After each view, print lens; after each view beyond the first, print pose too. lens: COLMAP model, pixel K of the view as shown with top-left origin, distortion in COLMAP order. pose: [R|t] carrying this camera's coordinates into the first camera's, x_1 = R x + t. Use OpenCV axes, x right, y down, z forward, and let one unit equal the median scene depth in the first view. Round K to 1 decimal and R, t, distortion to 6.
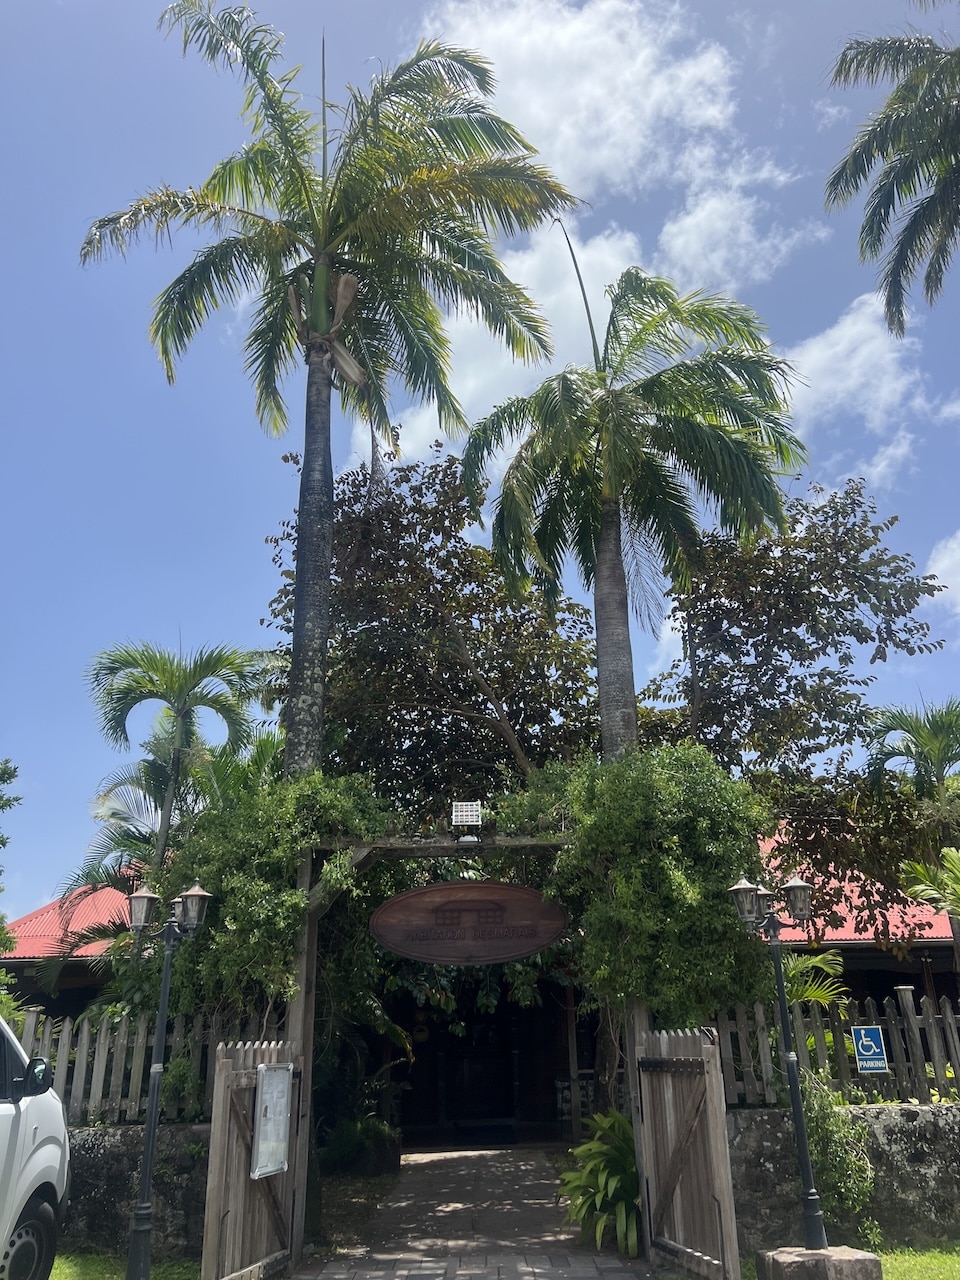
lens RADIAL K [[960.8, 0, 477.4], [0, 960.8, 632.2], [0, 0, 1]] dist [0.024582, -0.002734]
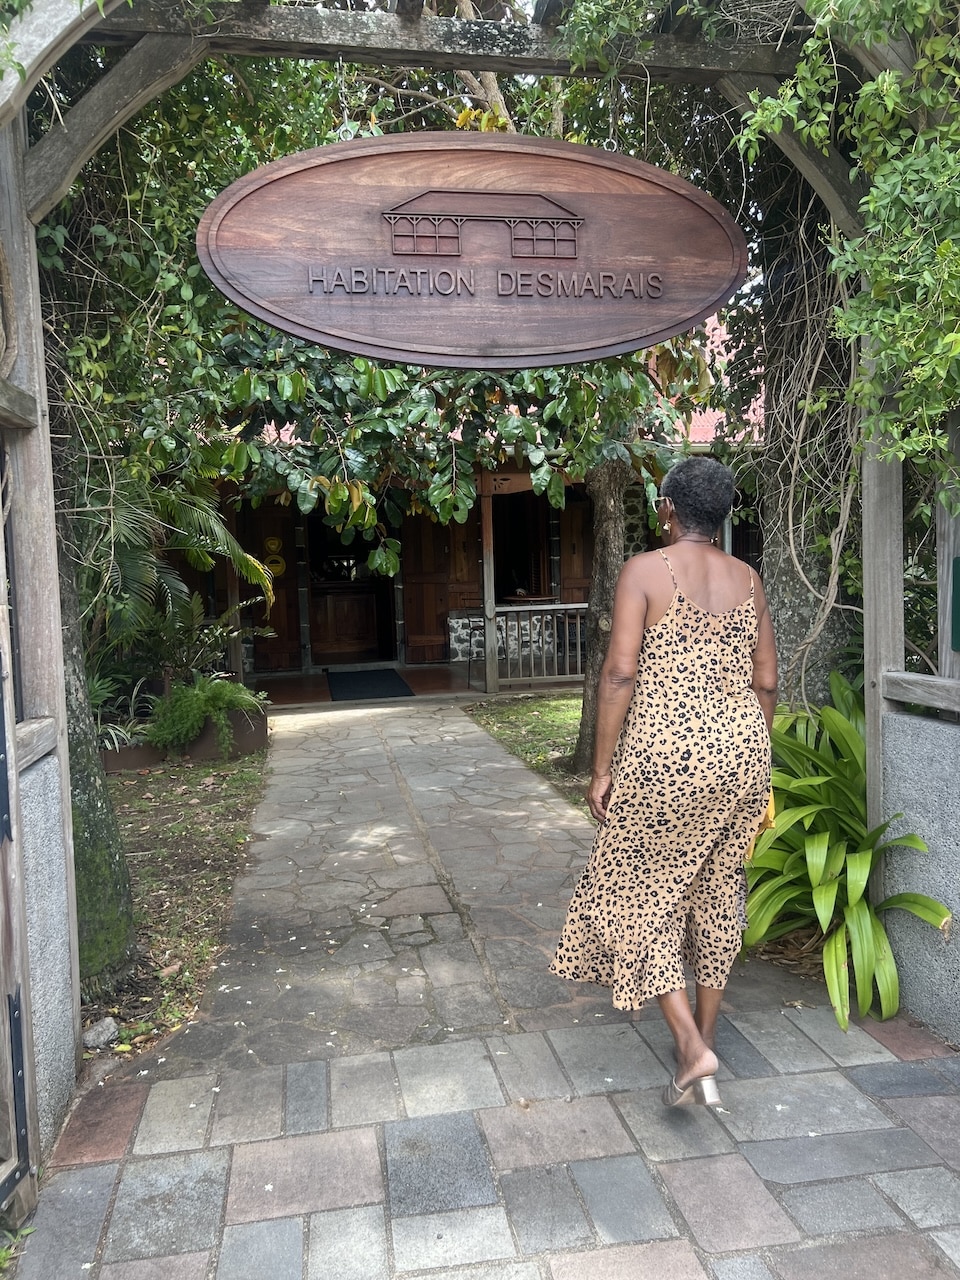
lens RADIAL K [[960.8, 0, 477.4], [0, 960.8, 632.2], [0, 0, 1]] dist [0.024582, -0.002734]
pose [[0.984390, -0.021296, 0.174708, -0.076239], [-0.057958, 0.898062, 0.436034, 0.268910], [-0.166184, -0.439353, 0.882809, 0.616158]]
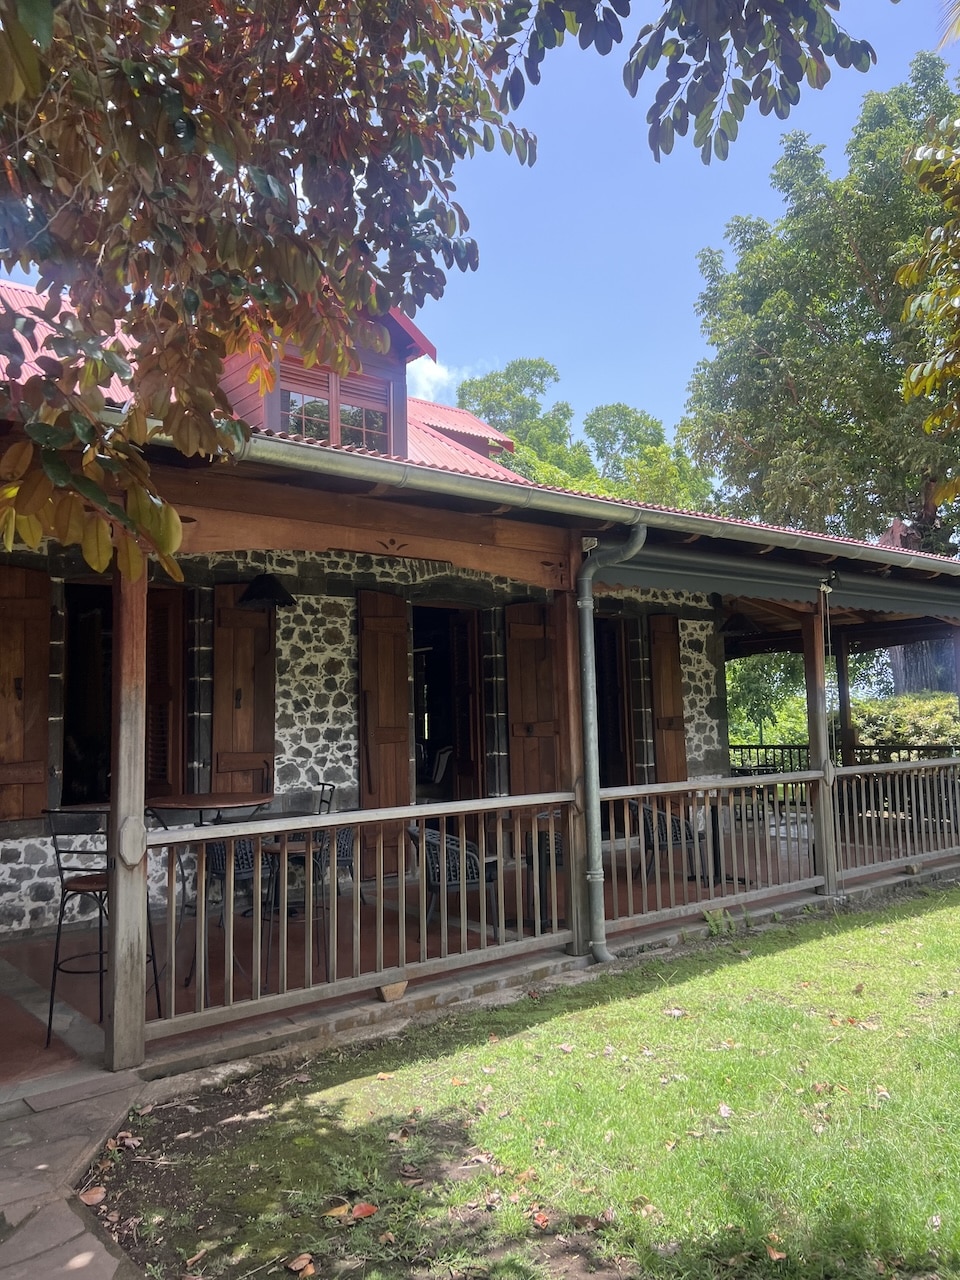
lens RADIAL K [[960.8, 0, 477.4], [0, 960.8, 632.2], [0, 0, 1]] dist [0.024582, -0.002734]
pose [[0.781913, 0.071810, 0.619237, 0.000502], [-0.239423, 0.951752, 0.191951, 0.601159], [-0.575576, -0.298349, 0.761380, 1.396046]]
